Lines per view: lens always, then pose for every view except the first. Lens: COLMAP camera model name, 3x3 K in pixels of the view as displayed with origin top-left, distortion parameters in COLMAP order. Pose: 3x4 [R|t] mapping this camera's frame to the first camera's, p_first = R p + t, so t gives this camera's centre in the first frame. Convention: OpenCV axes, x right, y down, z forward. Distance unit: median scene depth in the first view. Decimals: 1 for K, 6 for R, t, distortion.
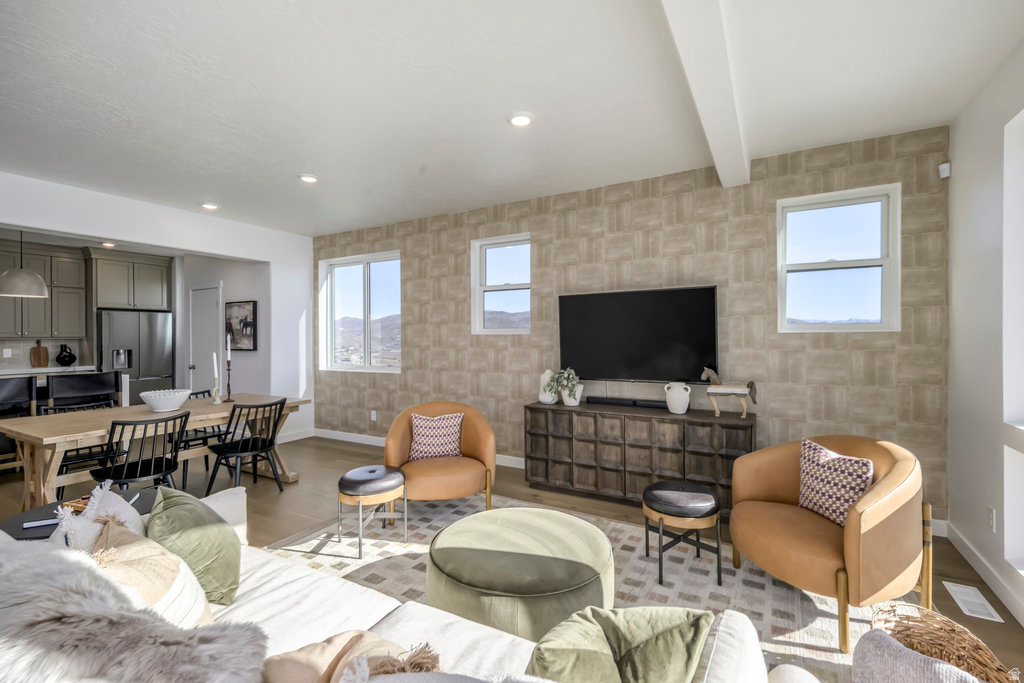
lens RADIAL K [[449.8, 0, 515.4], [0, 449.8, 336.7], [0, 0, 1]] dist [0.010808, -0.000432]
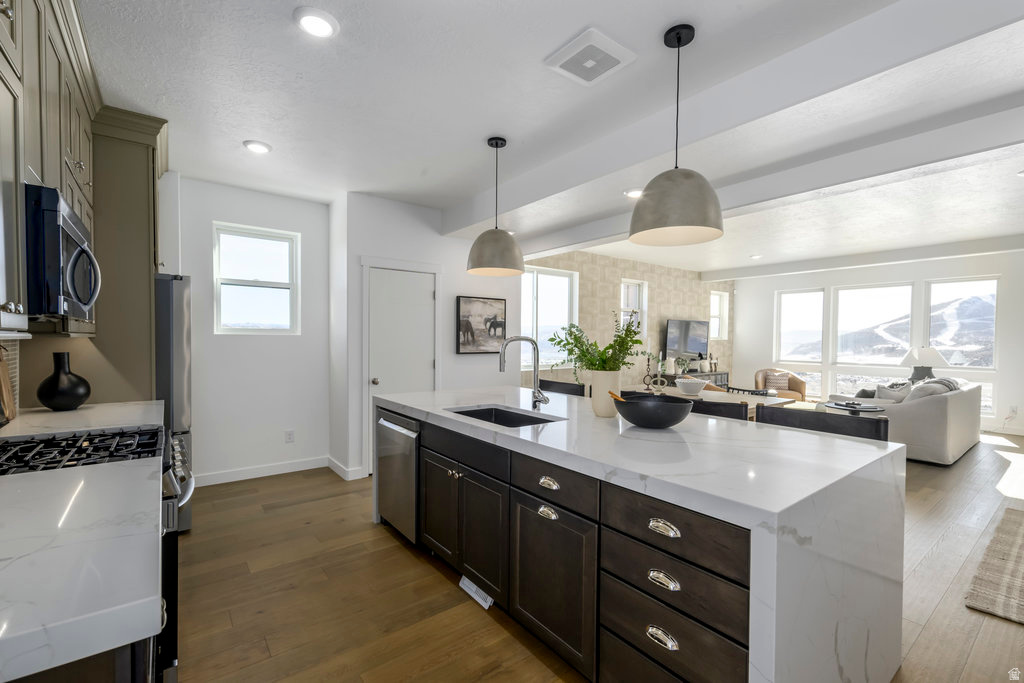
lens RADIAL K [[447.1, 0, 515.0], [0, 447.1, 347.8], [0, 0, 1]] dist [0.010523, -0.000502]
pose [[0.387867, -0.010285, 0.921658, -1.550942], [-0.008599, 0.999854, 0.014776, 0.006493], [-0.921675, -0.013656, 0.387722, 0.682077]]
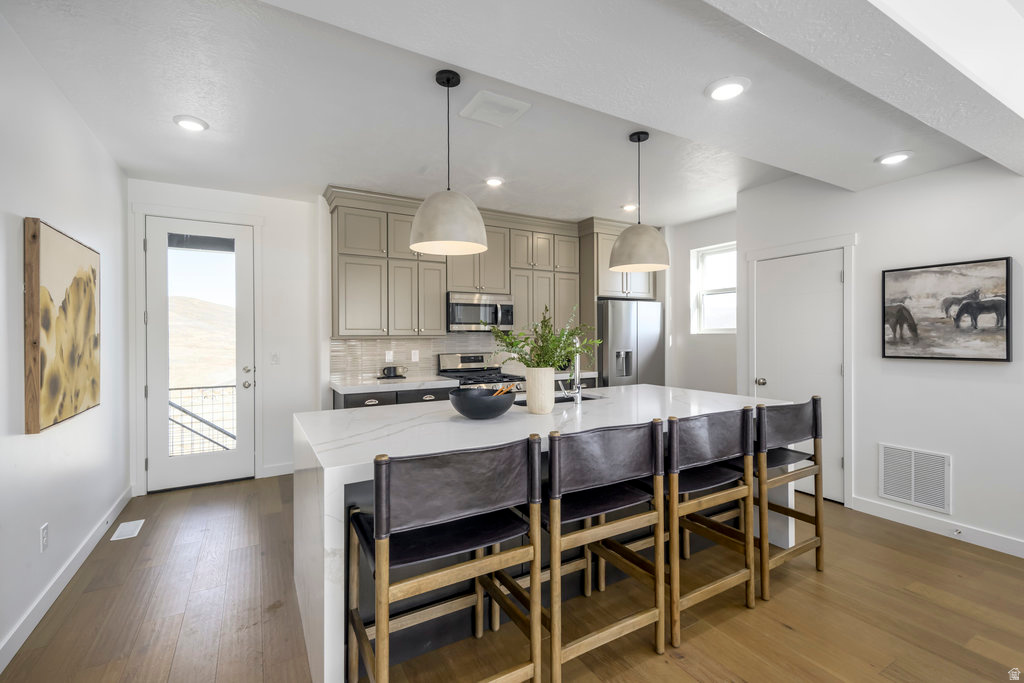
lens RADIAL K [[449.8, 0, 515.4], [0, 449.8, 336.7], [0, 0, 1]] dist [0.010808, -0.000432]
pose [[0.862410, 0.001313, -0.506208, -0.859366], [-0.000558, 0.999998, 0.001643, 0.004066], [0.506209, -0.001134, 0.862410, 0.352078]]
